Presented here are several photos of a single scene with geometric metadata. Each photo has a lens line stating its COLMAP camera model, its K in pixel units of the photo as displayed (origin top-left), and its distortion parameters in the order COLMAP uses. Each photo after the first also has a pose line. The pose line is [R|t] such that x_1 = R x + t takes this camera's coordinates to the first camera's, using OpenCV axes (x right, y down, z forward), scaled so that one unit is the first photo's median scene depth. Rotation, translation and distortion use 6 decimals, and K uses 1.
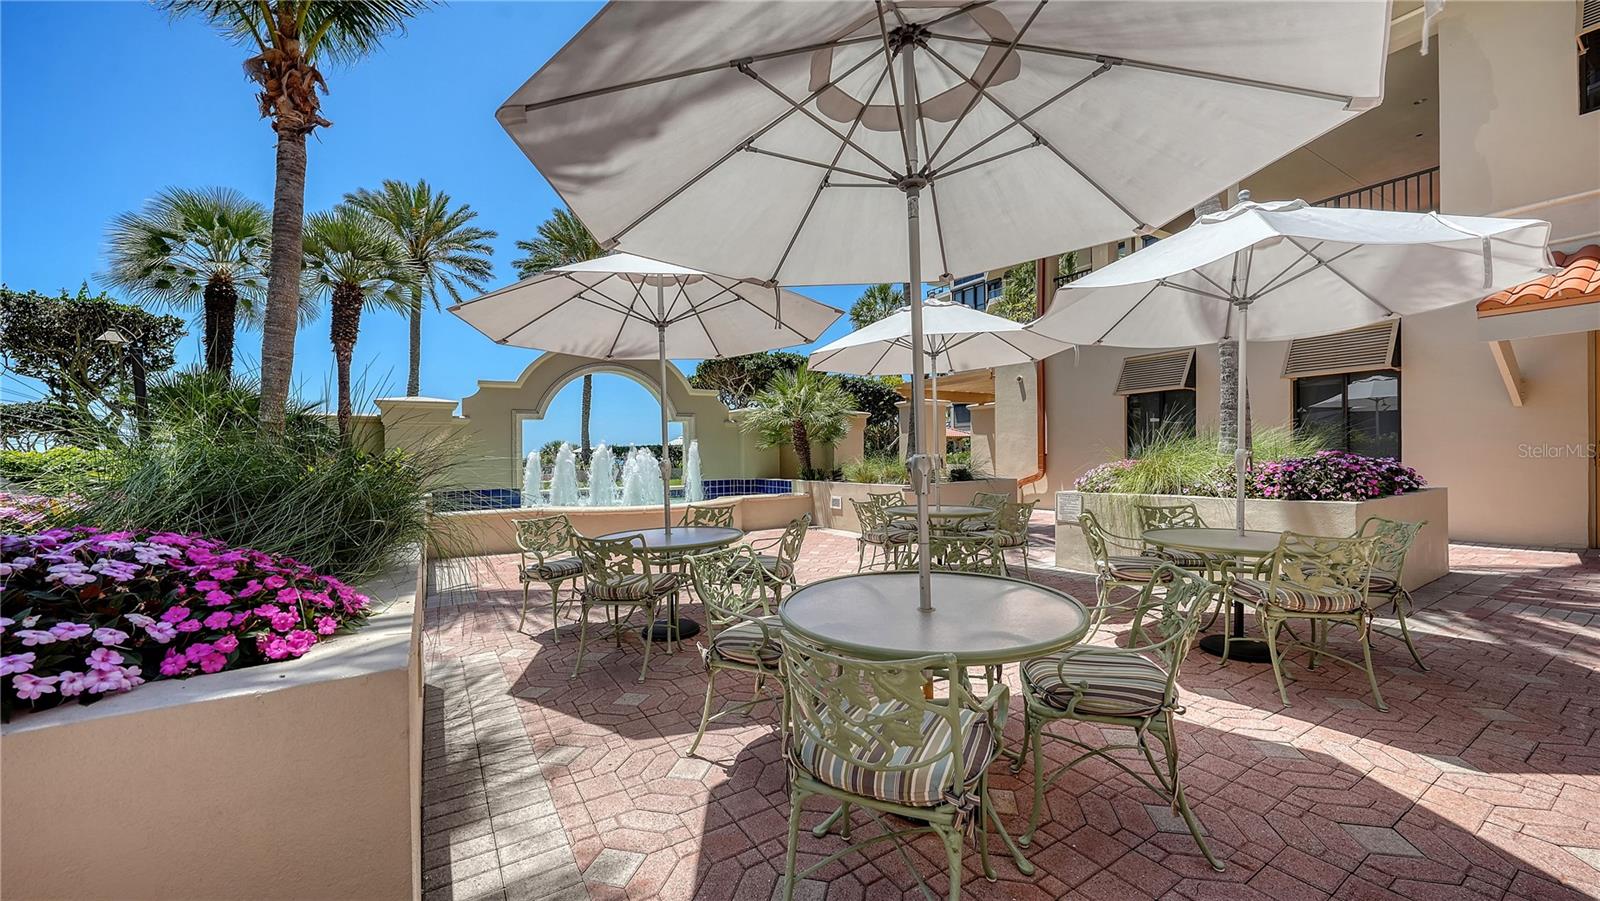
lens RADIAL K [[592.5, 0, 800.2], [0, 592.5, 447.5], [0, 0, 1]] dist [0.000934, -0.000006]
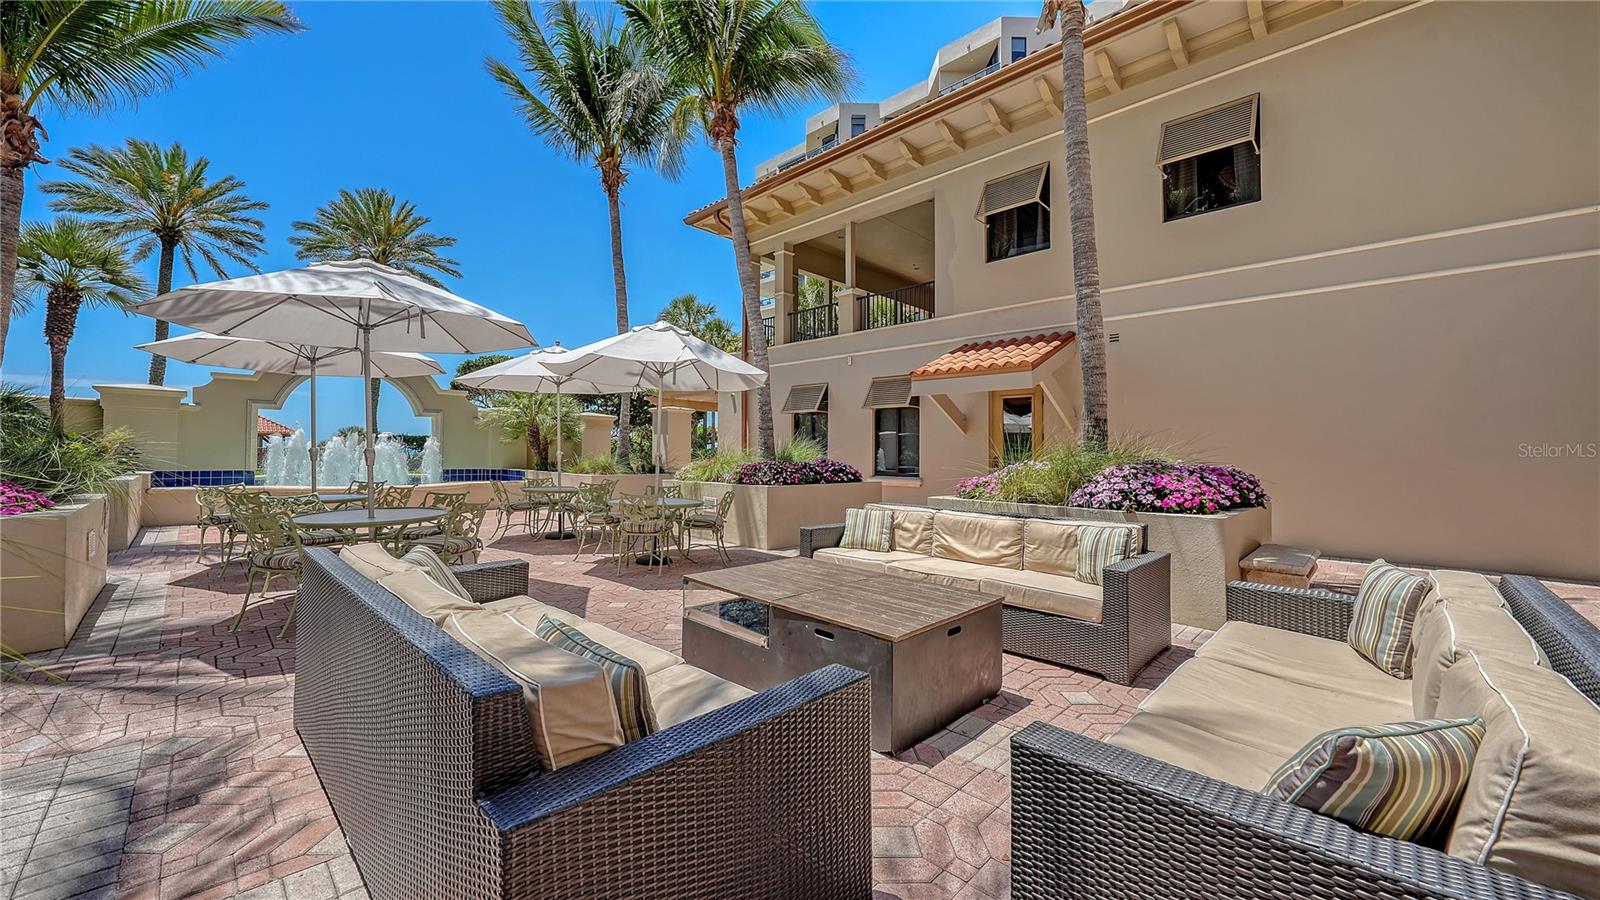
lens RADIAL K [[600.0, 0, 800.0], [0, 600.0, 450.0], [0, 0, 1]] dist [-0.001672, -0.000173]
pose [[0.973062, 0.034680, 0.227920, 0.287448], [-0.036254, 0.999339, 0.002721, -0.010831], [-0.227675, -0.010910, 0.973676, -0.354779]]
